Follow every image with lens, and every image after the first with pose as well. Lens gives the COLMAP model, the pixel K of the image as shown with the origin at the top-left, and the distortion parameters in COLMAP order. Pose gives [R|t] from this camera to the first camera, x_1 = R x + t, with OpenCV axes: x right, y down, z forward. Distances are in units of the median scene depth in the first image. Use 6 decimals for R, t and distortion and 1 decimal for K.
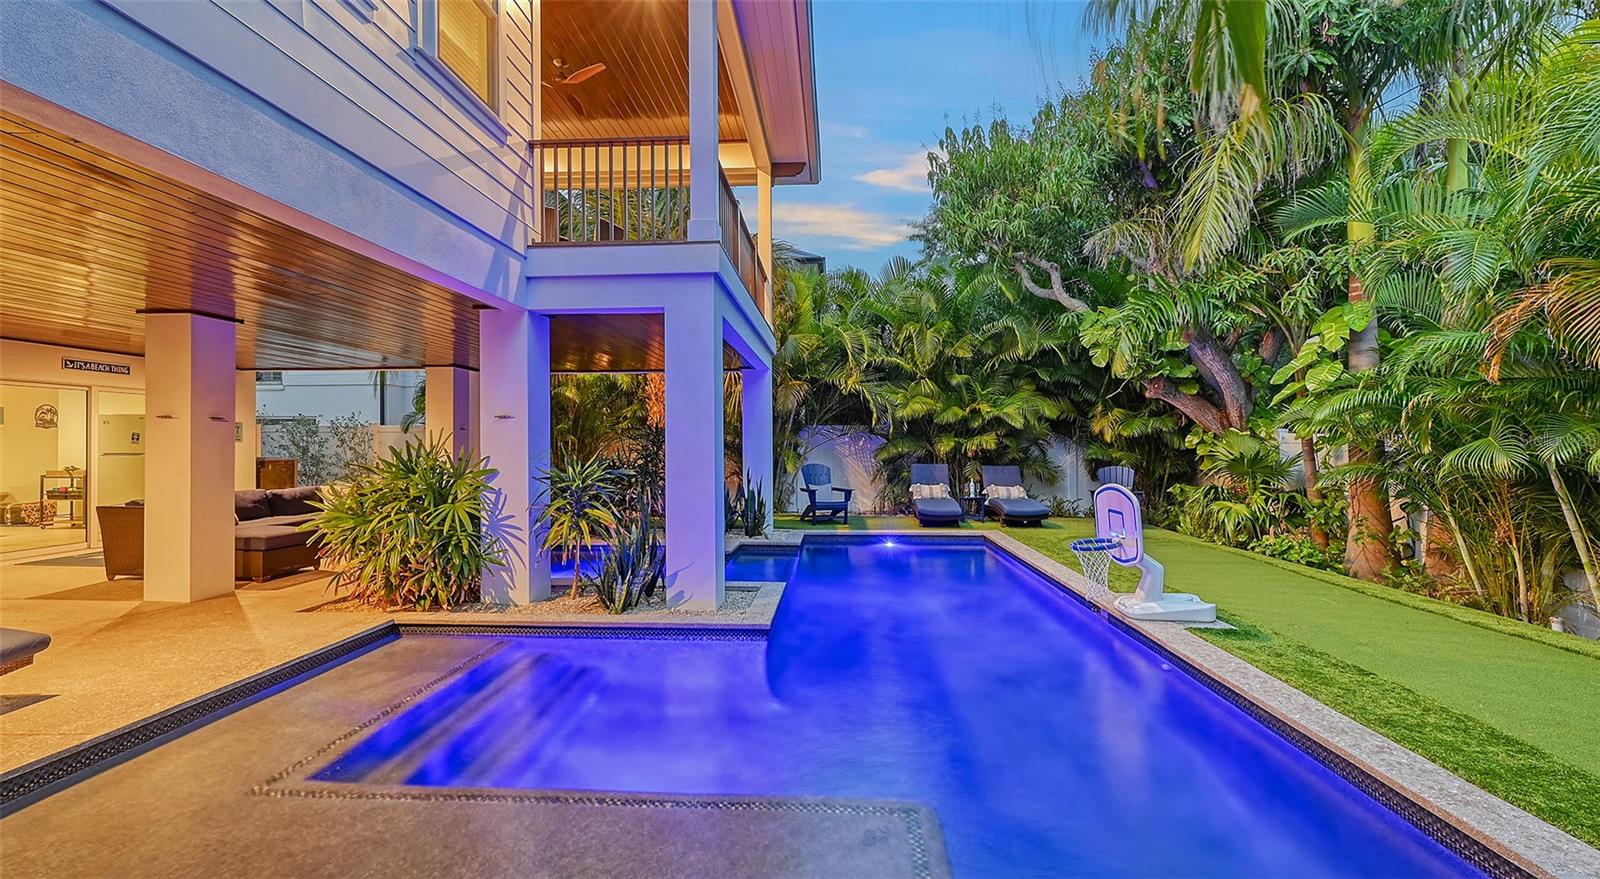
lens RADIAL K [[639.4, 0, 808.3], [0, 639.4, 444.0], [0, 0, 1]] dist [0.013522, -0.000024]
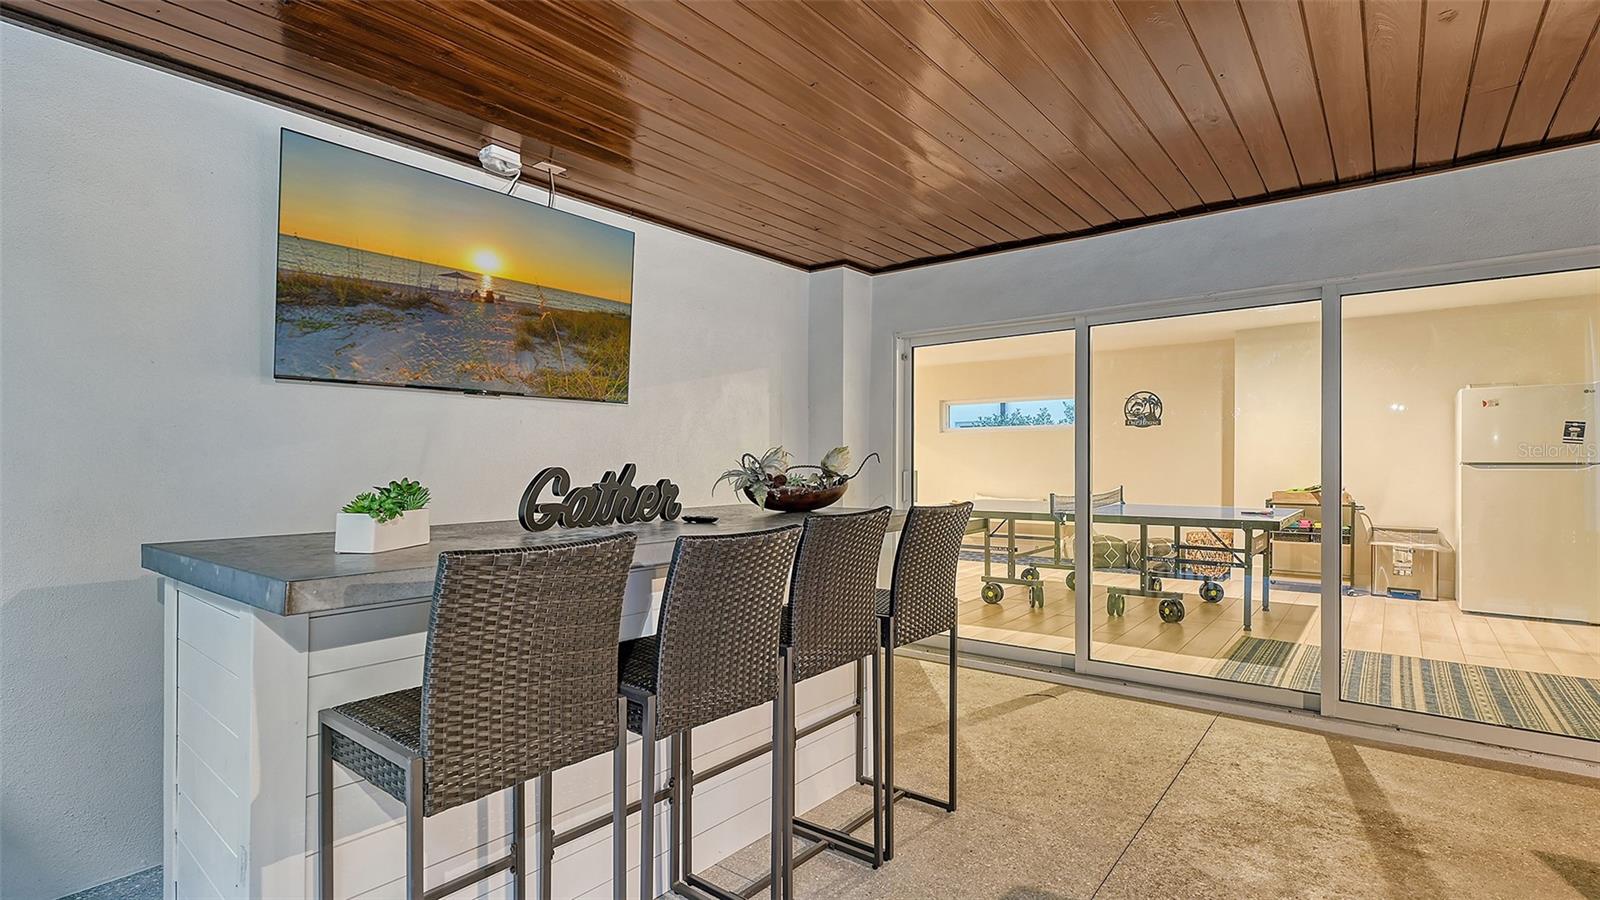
lens RADIAL K [[755.3, 0, 803.8], [0, 755.3, 450.7], [0, 0, 1]] dist [-0.000368, -0.000478]
pose [[0.839204, -0.012917, -0.543664, -1.829304], [0.007023, 0.999892, -0.012916, 0.013558], [0.543772, 0.007021, 0.839204, 0.296945]]
